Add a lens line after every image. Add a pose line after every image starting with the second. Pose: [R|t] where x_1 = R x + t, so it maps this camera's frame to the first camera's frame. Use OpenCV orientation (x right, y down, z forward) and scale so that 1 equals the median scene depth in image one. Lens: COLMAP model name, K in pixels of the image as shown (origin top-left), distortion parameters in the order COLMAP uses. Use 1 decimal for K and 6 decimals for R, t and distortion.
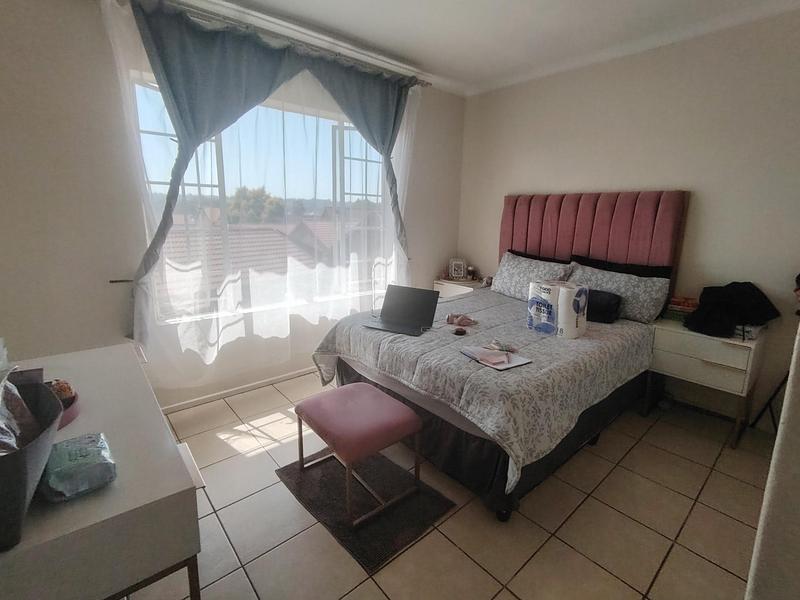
lens RADIAL K [[384.6, 0, 405.5], [0, 384.6, 290.7], [0, 0, 1]] dist [-0.004645, -0.001235]
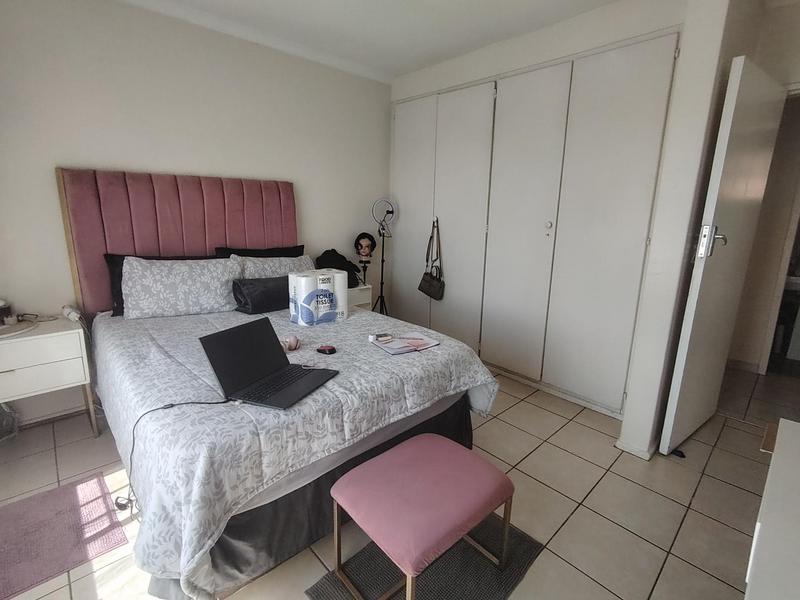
lens RADIAL K [[384.6, 0, 405.5], [0, 384.6, 290.7], [0, 0, 1]] dist [-0.004645, -0.001235]
pose [[-0.039593, -0.225642, 0.973405, -0.608909], [0.178998, 0.956809, 0.229076, -0.164338], [-0.983052, 0.183307, 0.002506, 0.791598]]
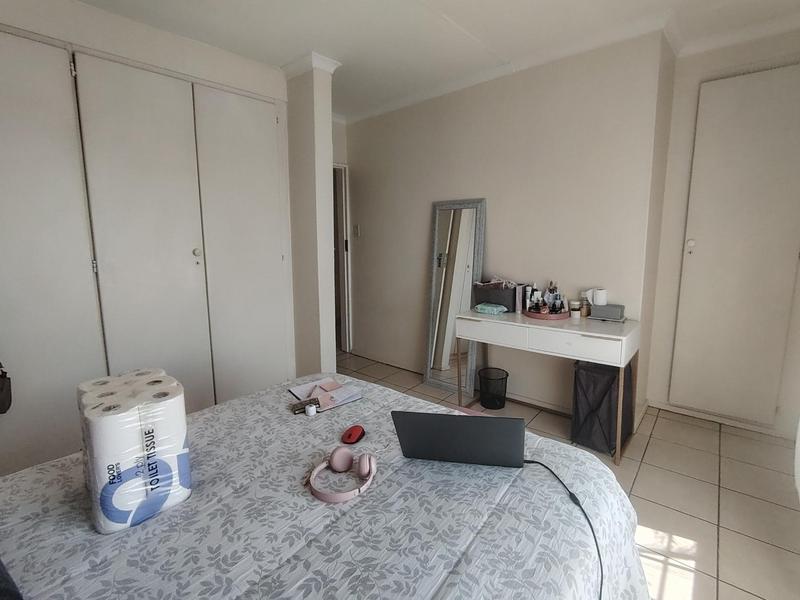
lens RADIAL K [[384.6, 0, 405.5], [0, 384.6, 290.7], [0, 0, 1]] dist [-0.004645, -0.001235]
pose [[-0.988513, 0.014352, -0.150453, 0.145524], [-0.038049, 0.939785, 0.339642, -0.294254], [0.146268, 0.341465, -0.928443, 1.443244]]
